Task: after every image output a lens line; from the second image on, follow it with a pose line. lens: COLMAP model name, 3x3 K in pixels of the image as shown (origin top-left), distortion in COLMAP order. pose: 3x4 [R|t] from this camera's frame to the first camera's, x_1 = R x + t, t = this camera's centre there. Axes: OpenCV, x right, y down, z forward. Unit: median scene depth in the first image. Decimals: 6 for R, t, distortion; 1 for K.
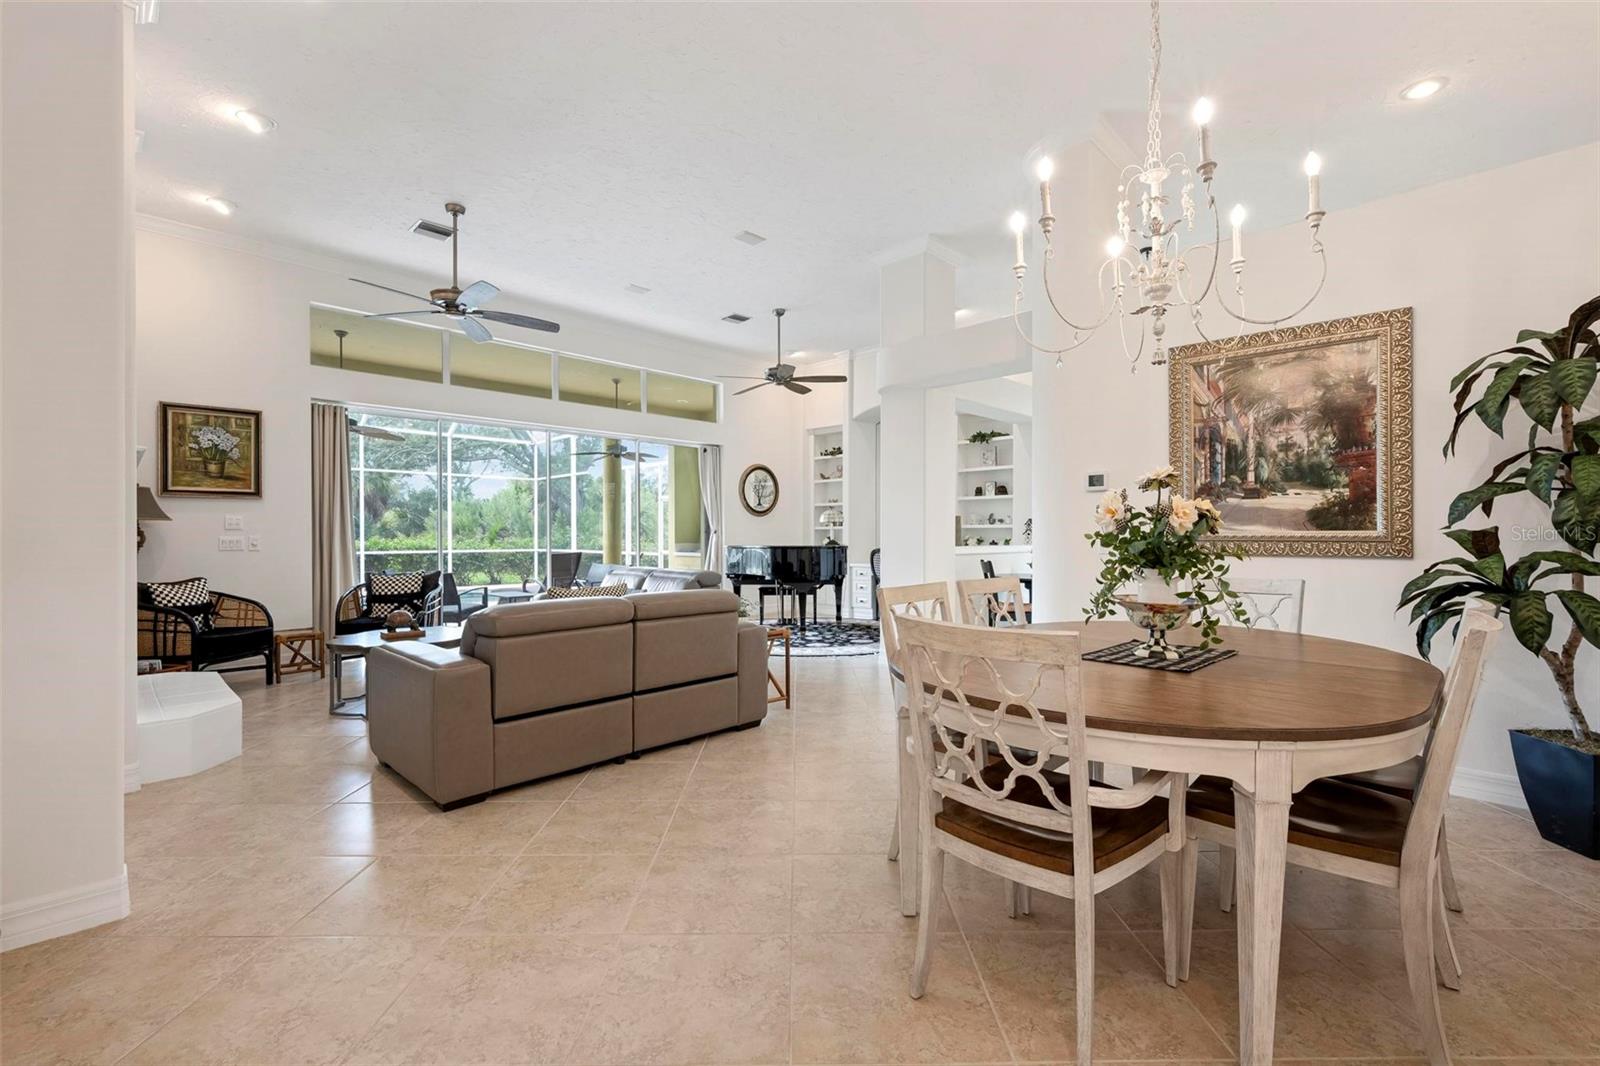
lens RADIAL K [[692.6, 0, 803.4], [0, 692.6, 535.1], [0, 0, 1]] dist [-0.001619, -0.000019]
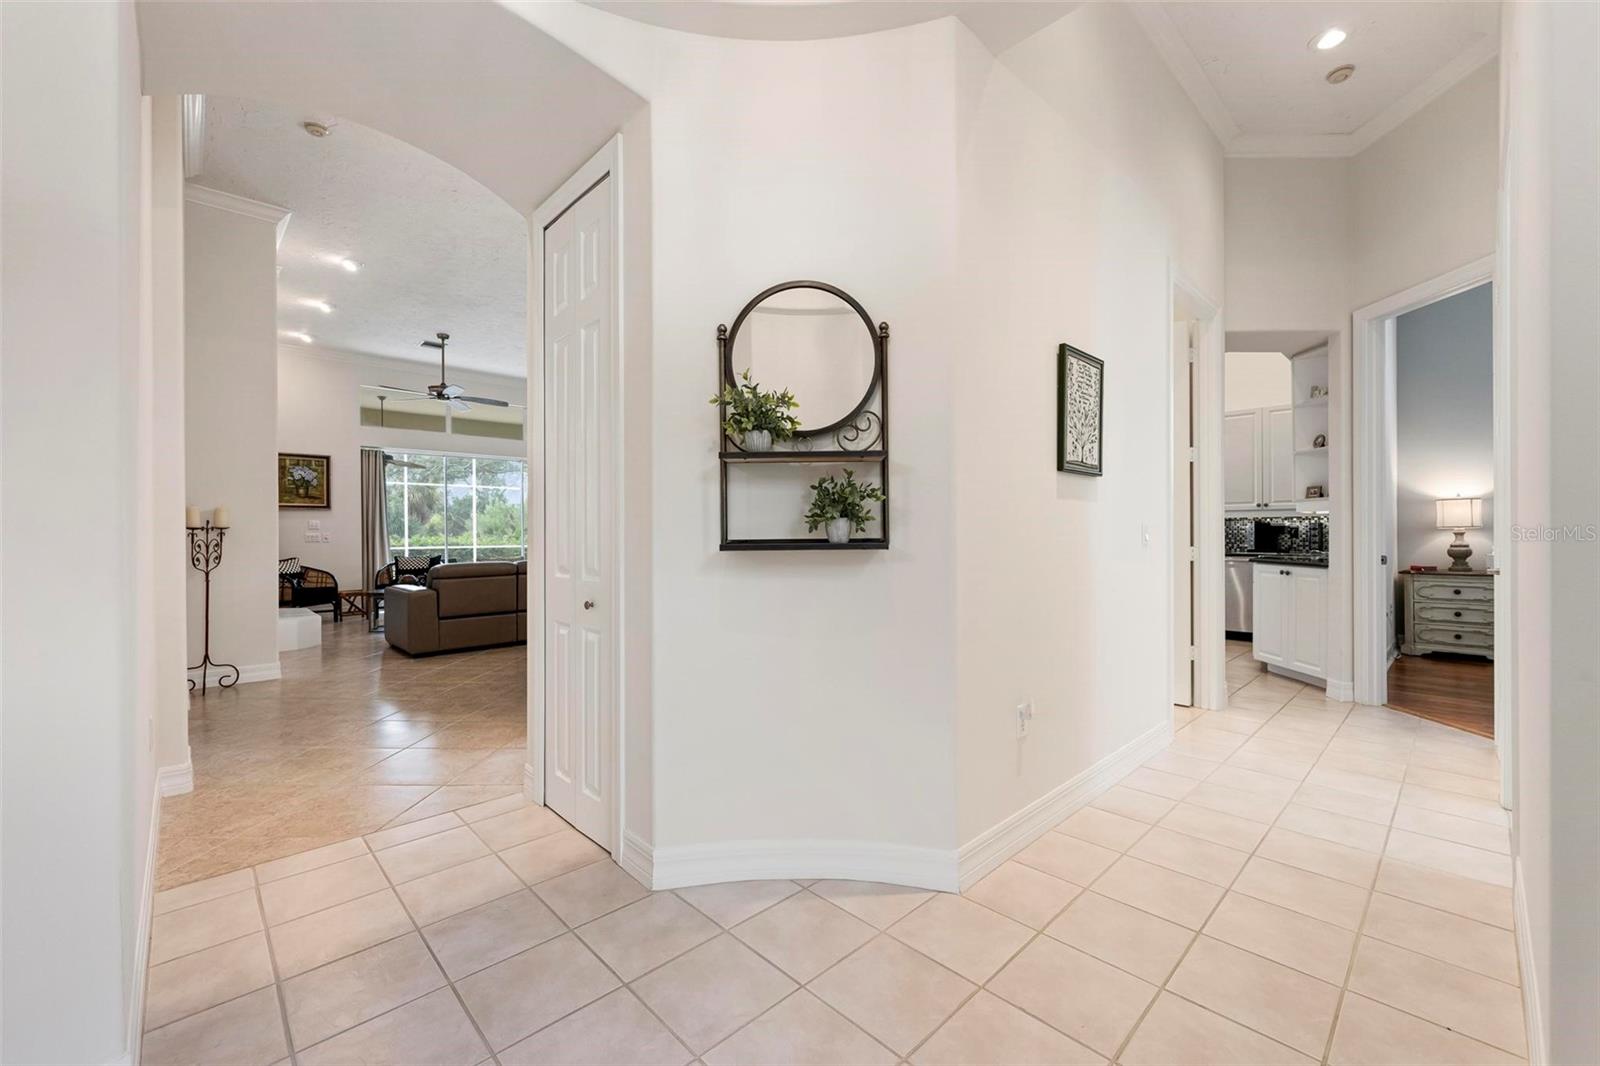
lens RADIAL K [[644.8, 0, 800.0], [0, 644.8, 533.0], [0, 0, 1]] dist [0.001483, 0.000058]
pose [[0.999362, -0.005197, -0.035349, 0.344025], [0.005134, 0.999985, -0.001874, 0.009208], [0.035358, 0.001691, 0.999373, -0.440183]]
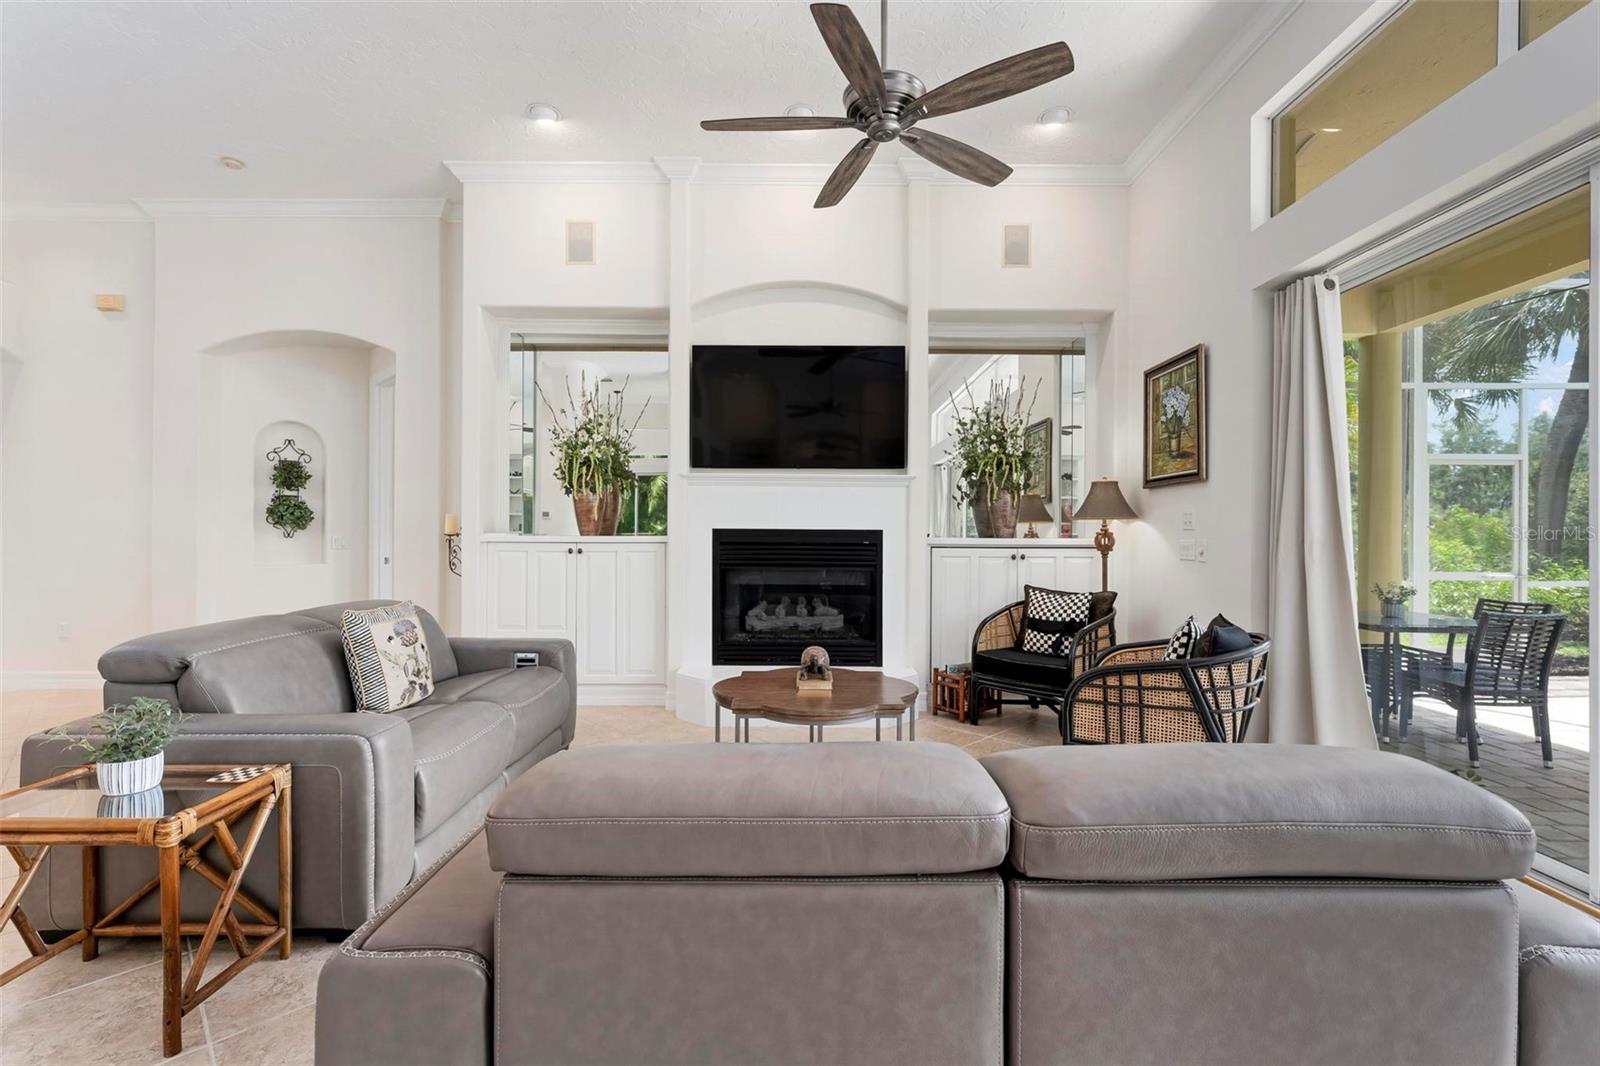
lens RADIAL K [[698.4, 0, 805.1], [0, 698.4, 535.4], [0, 0, 1]] dist [-0.000052, 0.000000]
pose [[-0.707235, 0.000566, -0.706978, -0.061817], [-0.003175, 0.999987, 0.003977, -0.003657], [0.706971, 0.005057, -0.707224, 1.125783]]
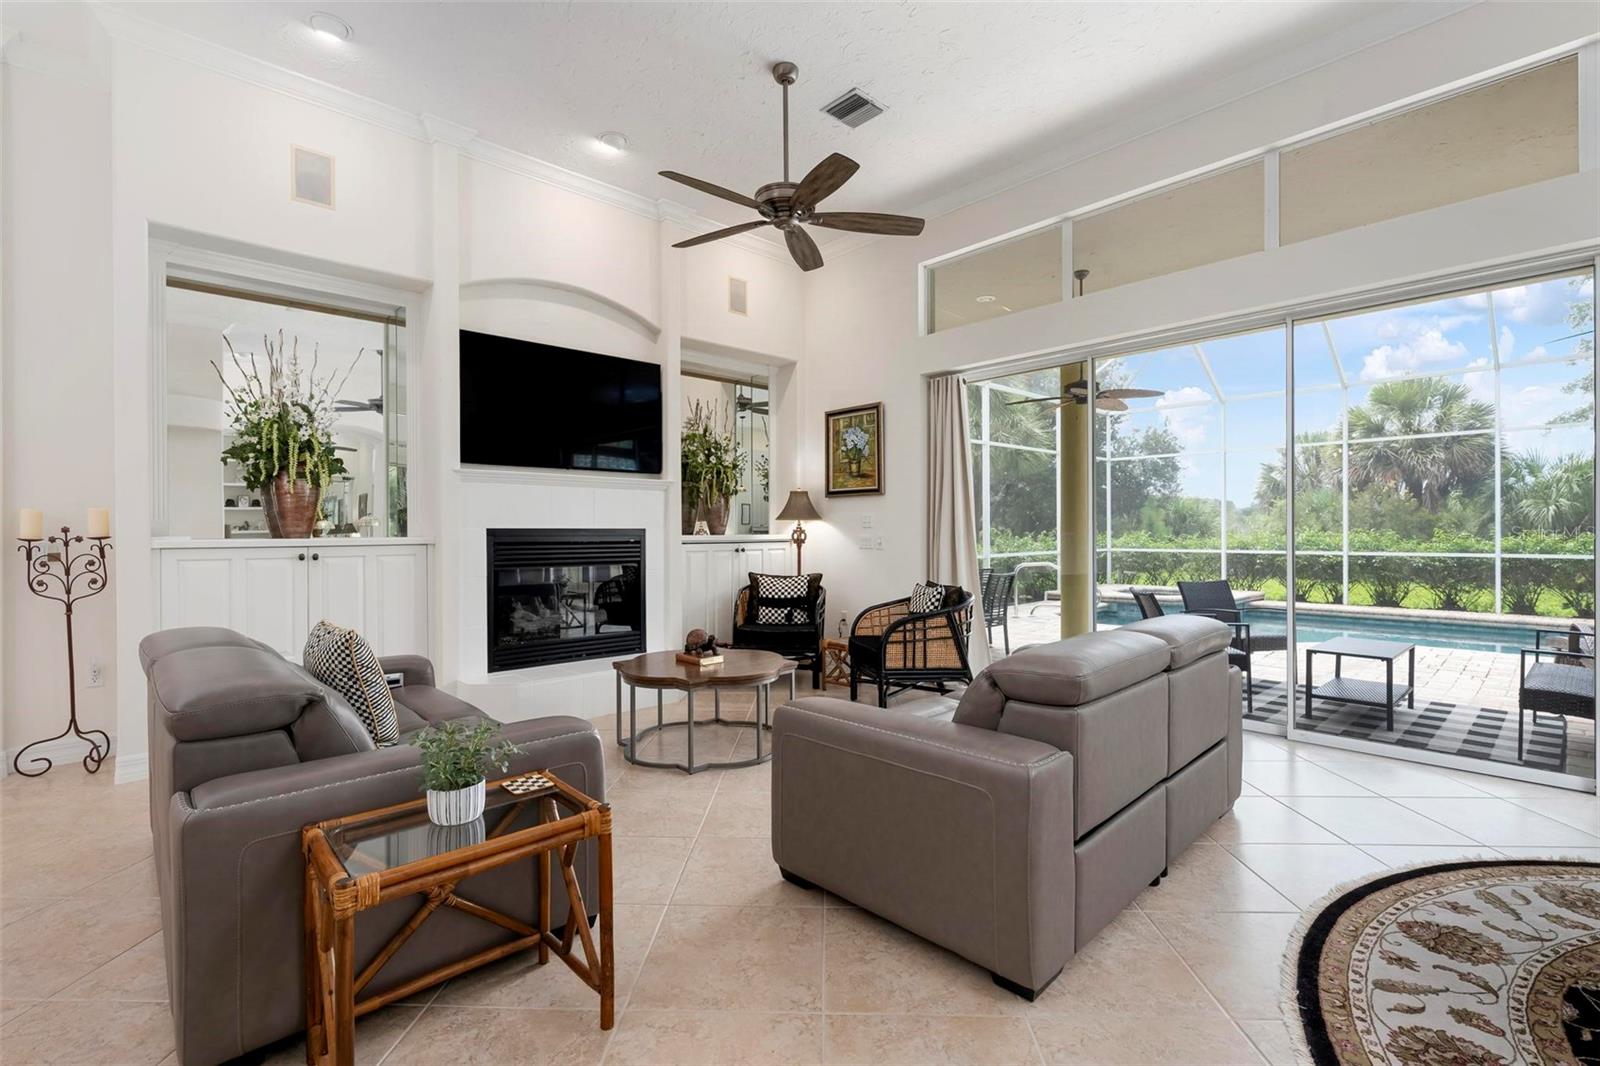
lens RADIAL K [[715.2, 0, 805.3], [0, 715.2, 533.5], [0, 0, 1]] dist [0.001576, 0.000009]
pose [[-0.039019, 0.006913, -0.999215, 0.188675], [0.003463, 0.999971, 0.006783, -0.006287], [0.999232, -0.003196, -0.039041, 0.877397]]
